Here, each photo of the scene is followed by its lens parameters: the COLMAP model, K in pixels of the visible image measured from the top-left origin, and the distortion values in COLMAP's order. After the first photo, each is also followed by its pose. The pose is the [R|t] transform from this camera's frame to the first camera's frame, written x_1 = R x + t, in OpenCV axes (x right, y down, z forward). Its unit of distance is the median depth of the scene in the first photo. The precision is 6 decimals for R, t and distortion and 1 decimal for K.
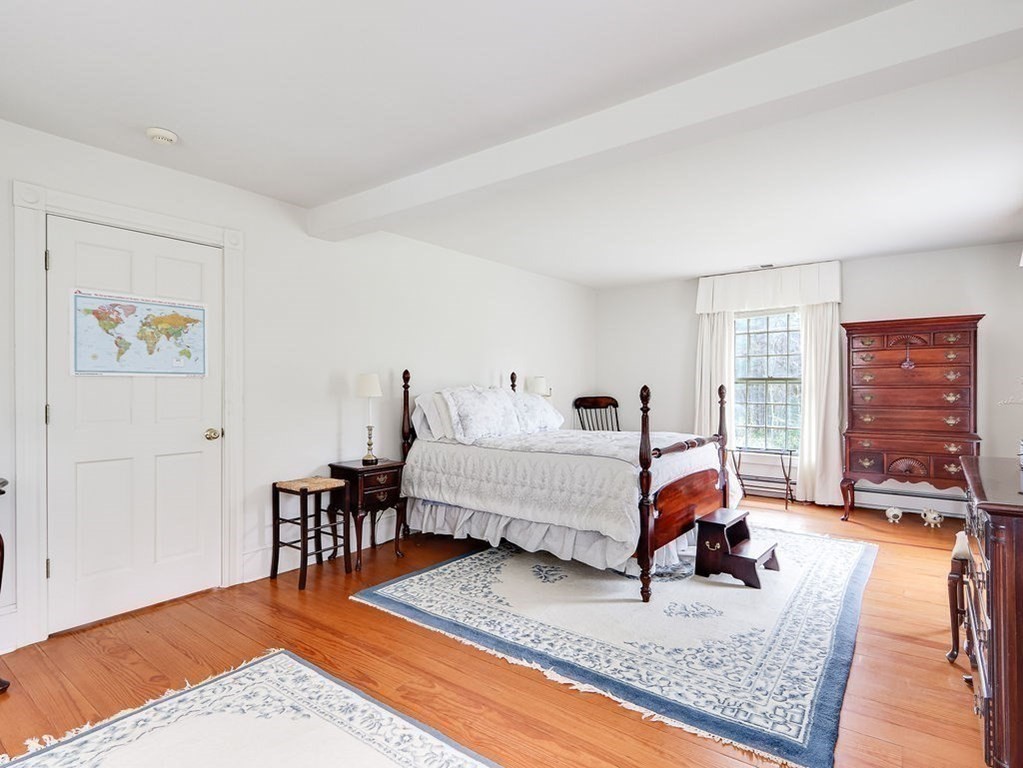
lens RADIAL K [[539.3, 0, 535.0], [0, 539.3, 384.1], [0, 0, 1]] dist [-0.003495, 0.000298]
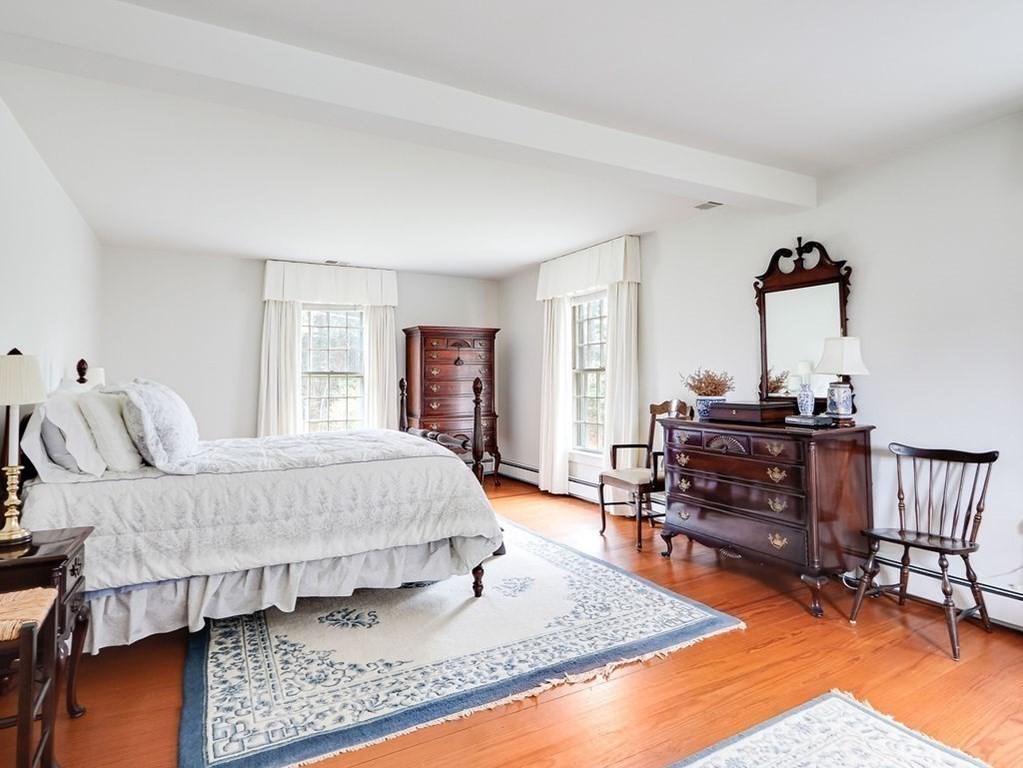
lens RADIAL K [[539.3, 0, 514.5], [0, 539.3, 360.0], [0, 0, 1]] dist [-0.003495, 0.000298]
pose [[0.438844, 0.028783, 0.898102, -0.613971], [0.005046, 0.999392, -0.034494, 0.004832], [-0.898549, 0.019669, 0.438432, 0.459558]]
